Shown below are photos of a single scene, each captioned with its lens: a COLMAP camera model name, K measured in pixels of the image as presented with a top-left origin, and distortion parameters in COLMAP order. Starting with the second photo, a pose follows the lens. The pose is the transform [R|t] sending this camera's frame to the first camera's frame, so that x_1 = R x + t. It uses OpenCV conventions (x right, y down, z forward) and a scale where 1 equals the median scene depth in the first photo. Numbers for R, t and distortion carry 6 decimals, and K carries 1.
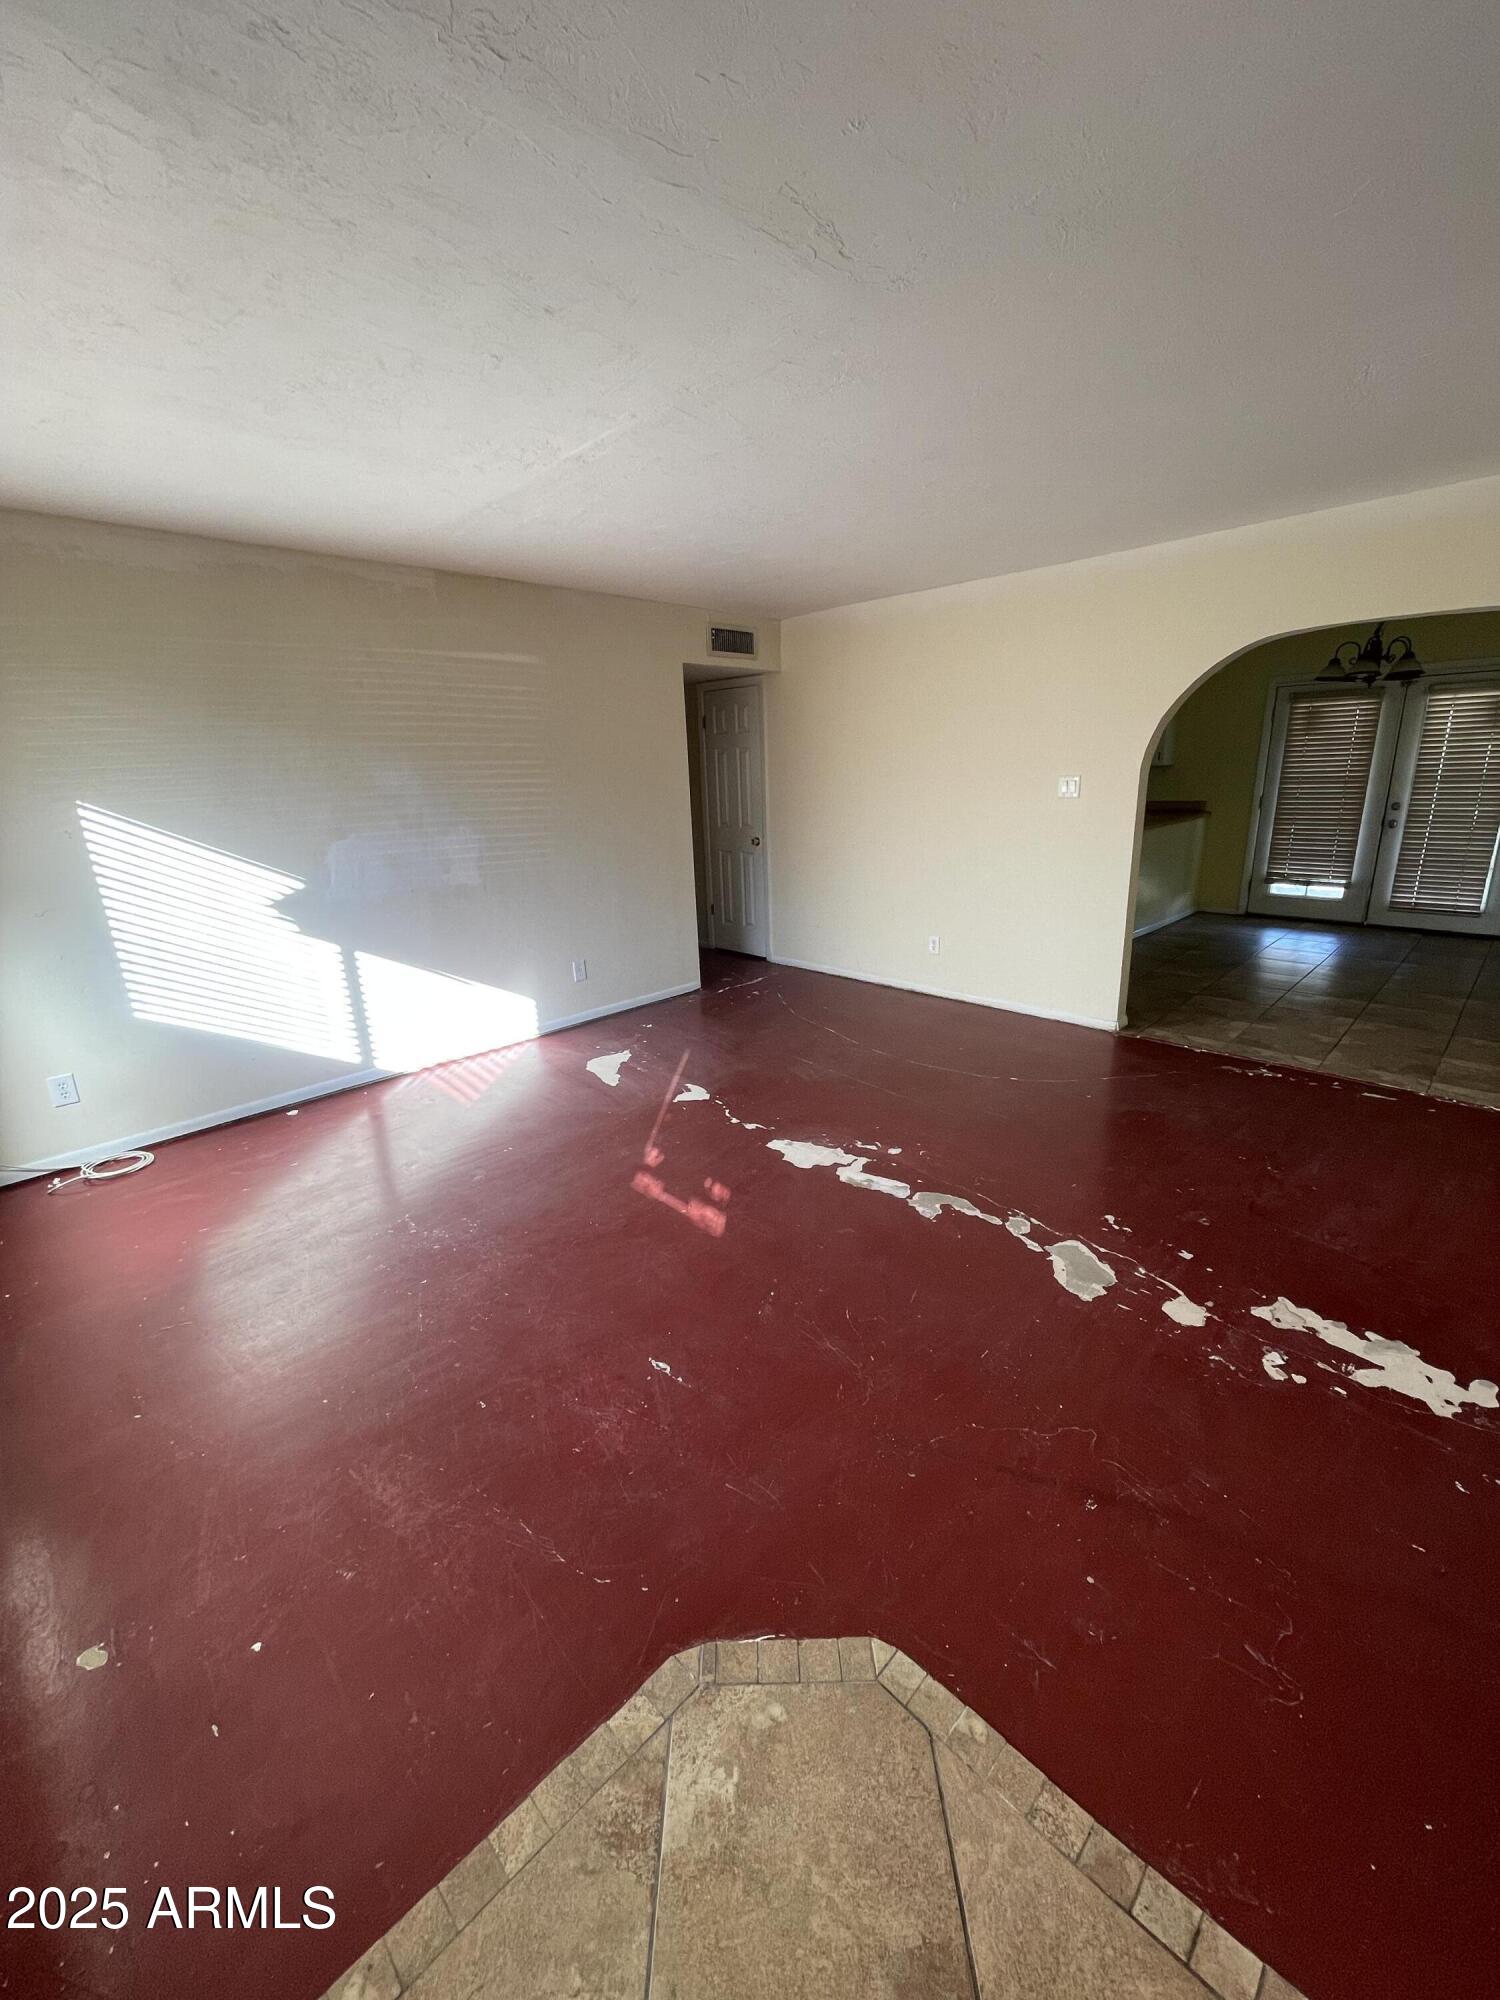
lens RADIAL K [[809.3, 0, 755.8], [0, 809.3, 997.5], [0, 0, 1]] dist [0.000442, -0.000134]
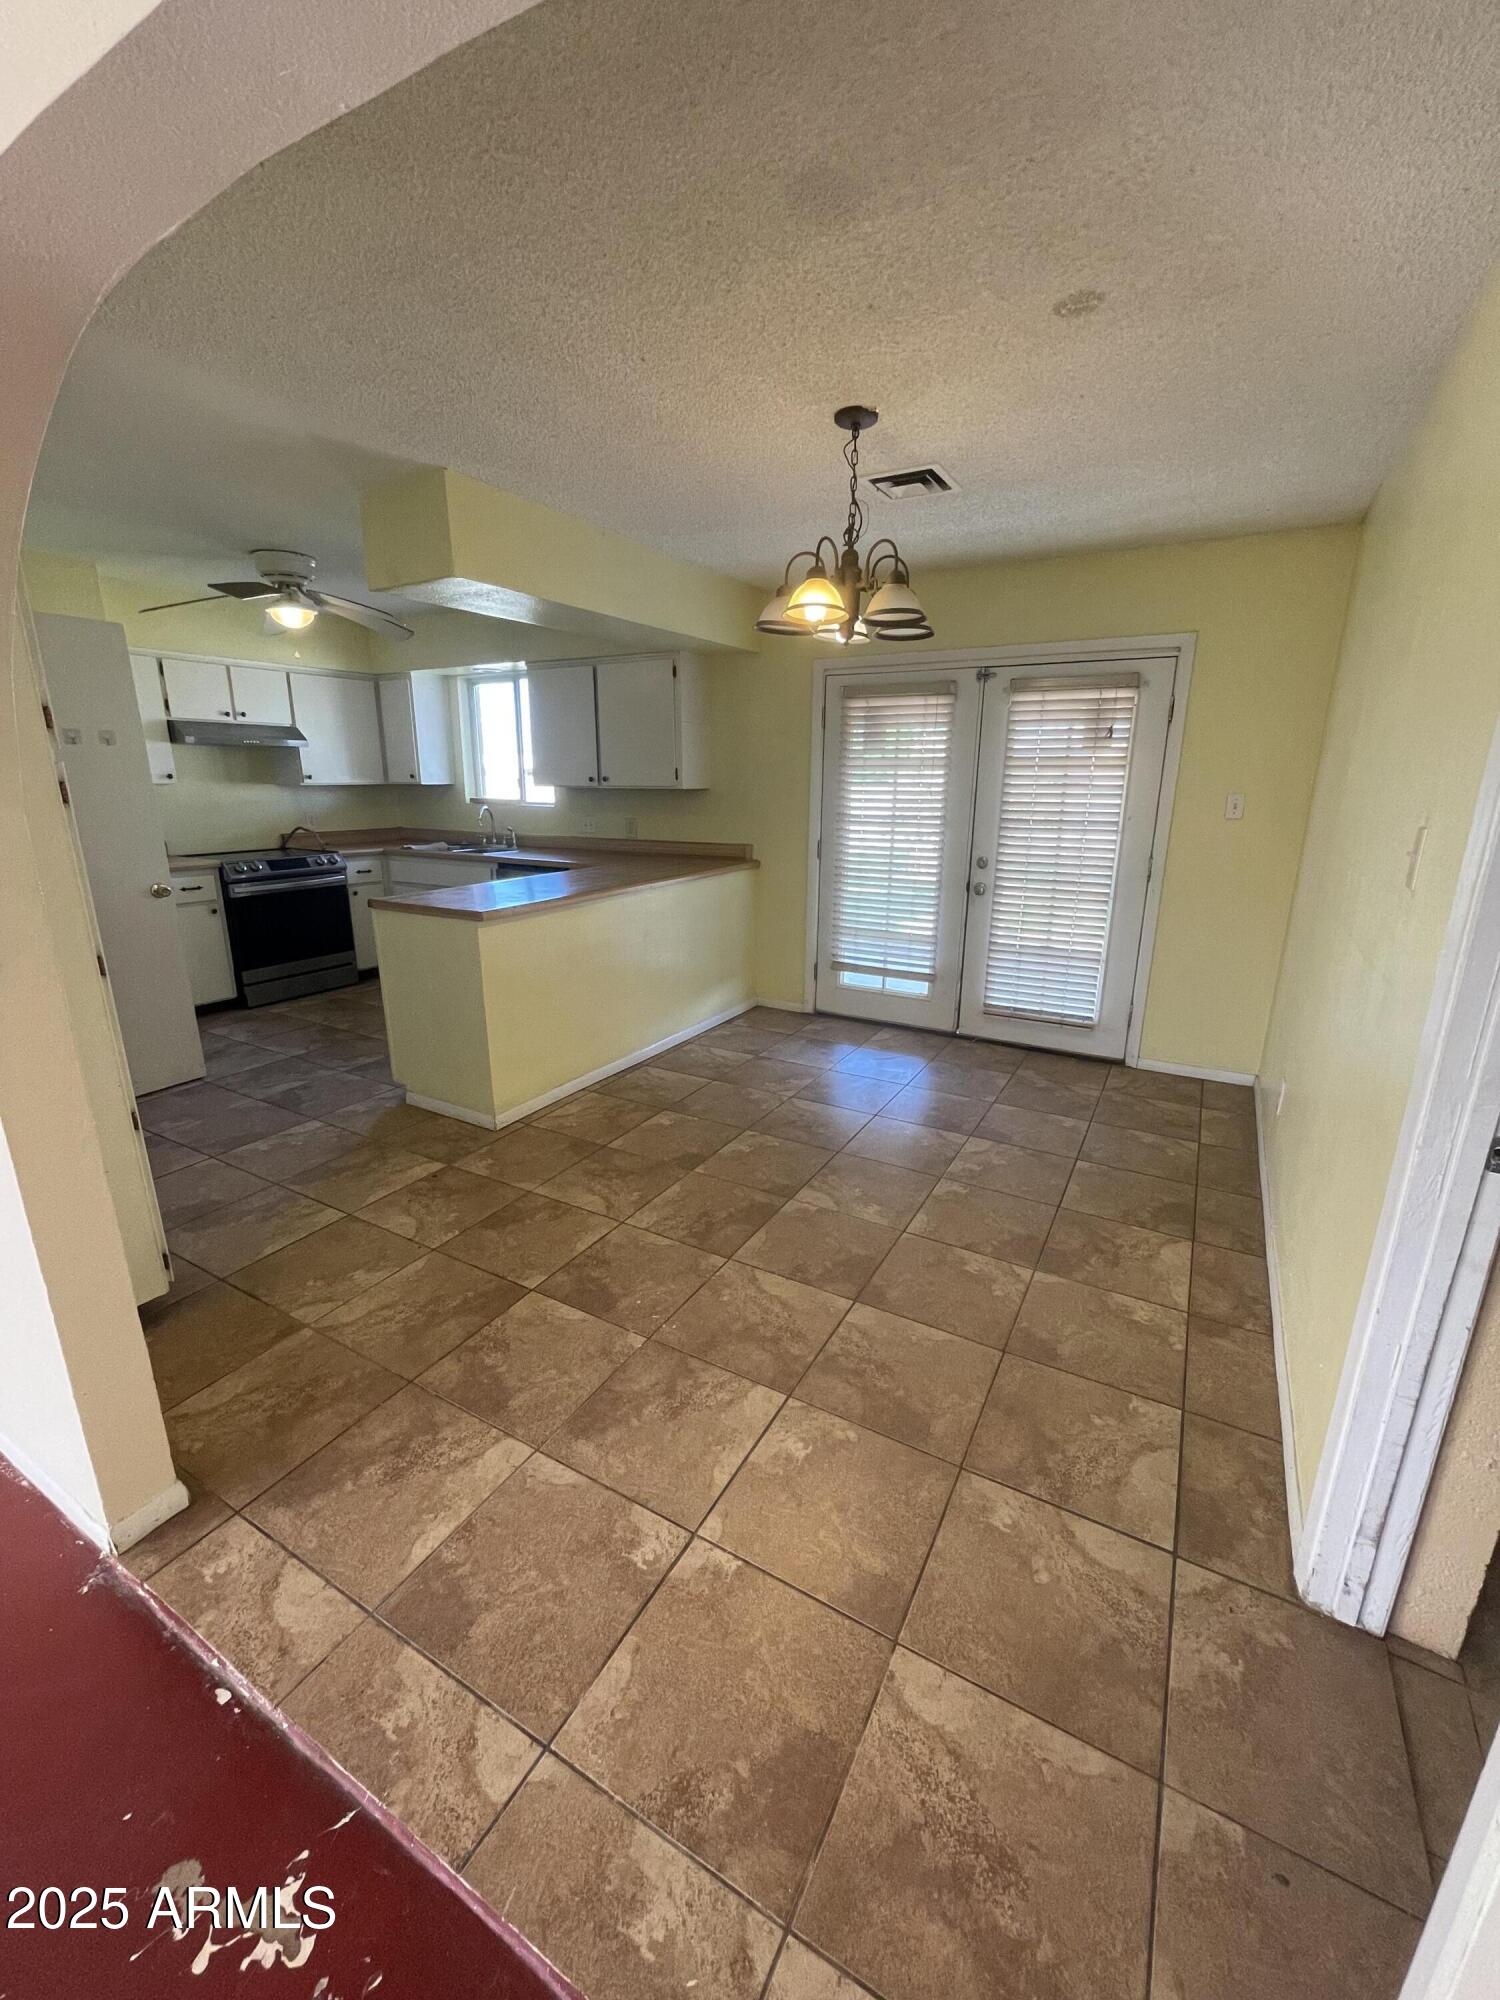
lens RADIAL K [[809.3, 0, 754.7], [0, 809.3, 999.6], [0, 0, 1]] dist [0.000442, -0.000134]
pose [[0.964148, -0.032465, 0.263373, 0.707612], [0.036199, 0.999301, -0.009336, -0.204844], [-0.262886, 0.018535, 0.964649, 0.673104]]
